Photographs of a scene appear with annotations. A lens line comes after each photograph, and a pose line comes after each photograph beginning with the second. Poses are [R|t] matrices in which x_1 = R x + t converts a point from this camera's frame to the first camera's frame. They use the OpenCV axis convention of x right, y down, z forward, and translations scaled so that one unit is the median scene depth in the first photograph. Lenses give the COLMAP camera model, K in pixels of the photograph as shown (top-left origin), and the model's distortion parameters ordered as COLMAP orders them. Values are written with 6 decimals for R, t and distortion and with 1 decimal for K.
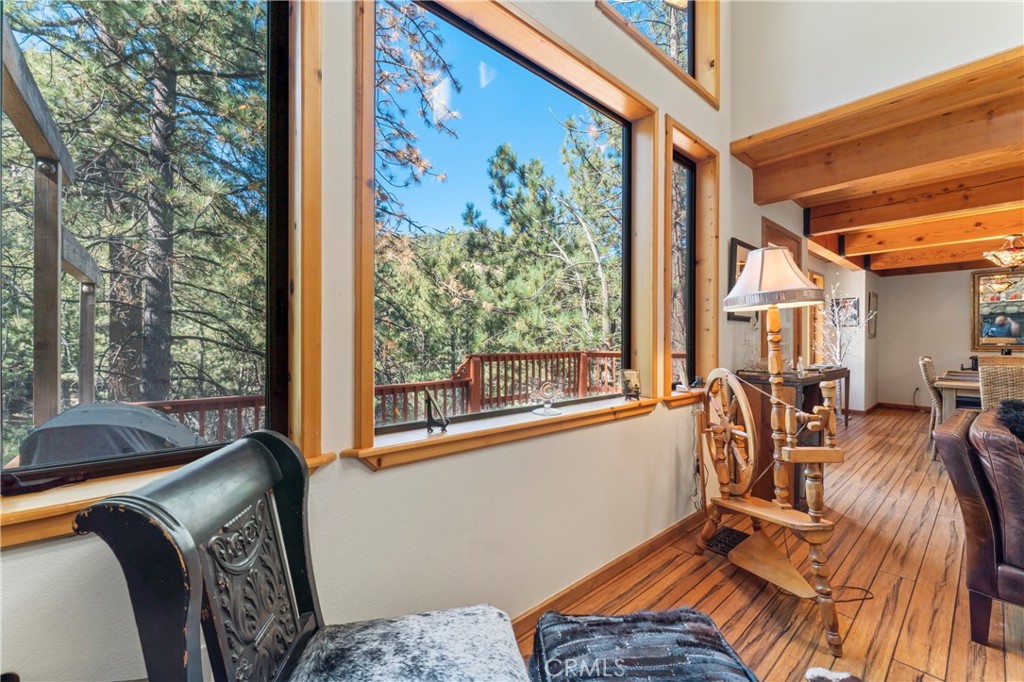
lens RADIAL K [[410.7, 0, 508.7], [0, 410.7, 338.3], [0, 0, 1]] dist [-0.001373, 0.000294]
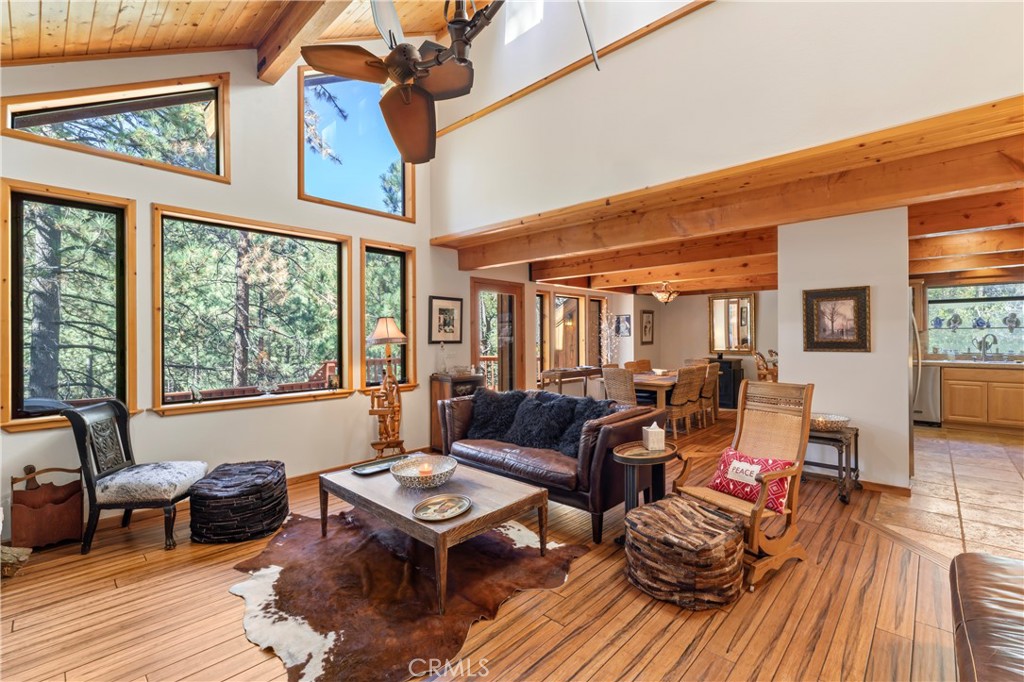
lens RADIAL K [[445.4, 0, 503.3], [0, 445.4, 336.0], [0, 0, 1]] dist [-0.002609, 0.000160]
pose [[0.994354, -0.005221, 0.105986, 0.217956], [0.005210, 0.999986, 0.000374, -0.025866], [-0.105987, 0.000180, 0.994368, -0.290758]]
